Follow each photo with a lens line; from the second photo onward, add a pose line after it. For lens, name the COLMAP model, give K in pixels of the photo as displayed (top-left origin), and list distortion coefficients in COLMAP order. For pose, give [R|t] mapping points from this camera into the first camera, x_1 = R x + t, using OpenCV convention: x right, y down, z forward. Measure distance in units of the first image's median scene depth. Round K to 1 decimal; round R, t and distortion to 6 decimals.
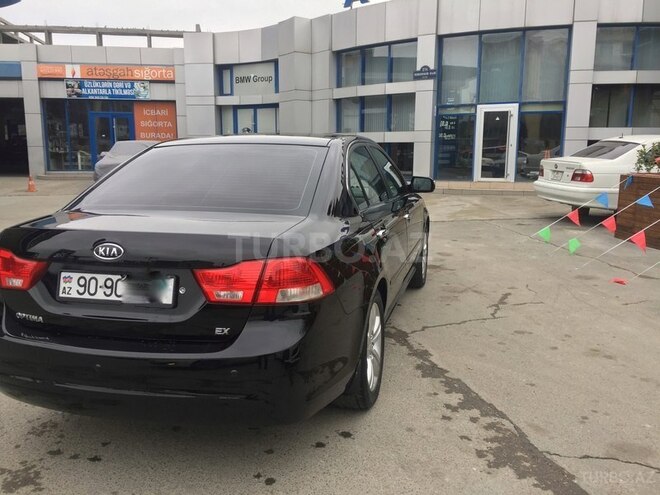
lens RADIAL K [[589.2, 0, 330.0], [0, 589.2, 248.7], [0, 0, 1]] dist [0.007377, -0.006207]
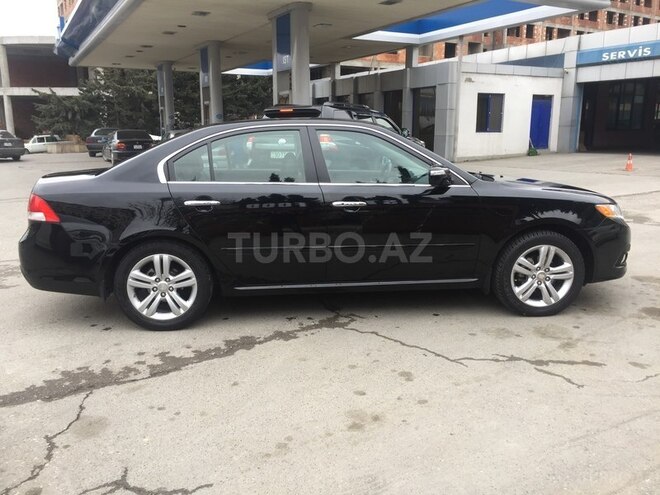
lens RADIAL K [[556.9, 0, 330.3], [0, 556.9, 246.5], [0, 0, 1]] dist [0.014136, -0.011531]
pose [[0.360171, 0.200193, -0.911153, 1.062551], [-0.160300, 0.975457, 0.150956, -0.142410], [0.919011, 0.091688, 0.383423, 0.677088]]
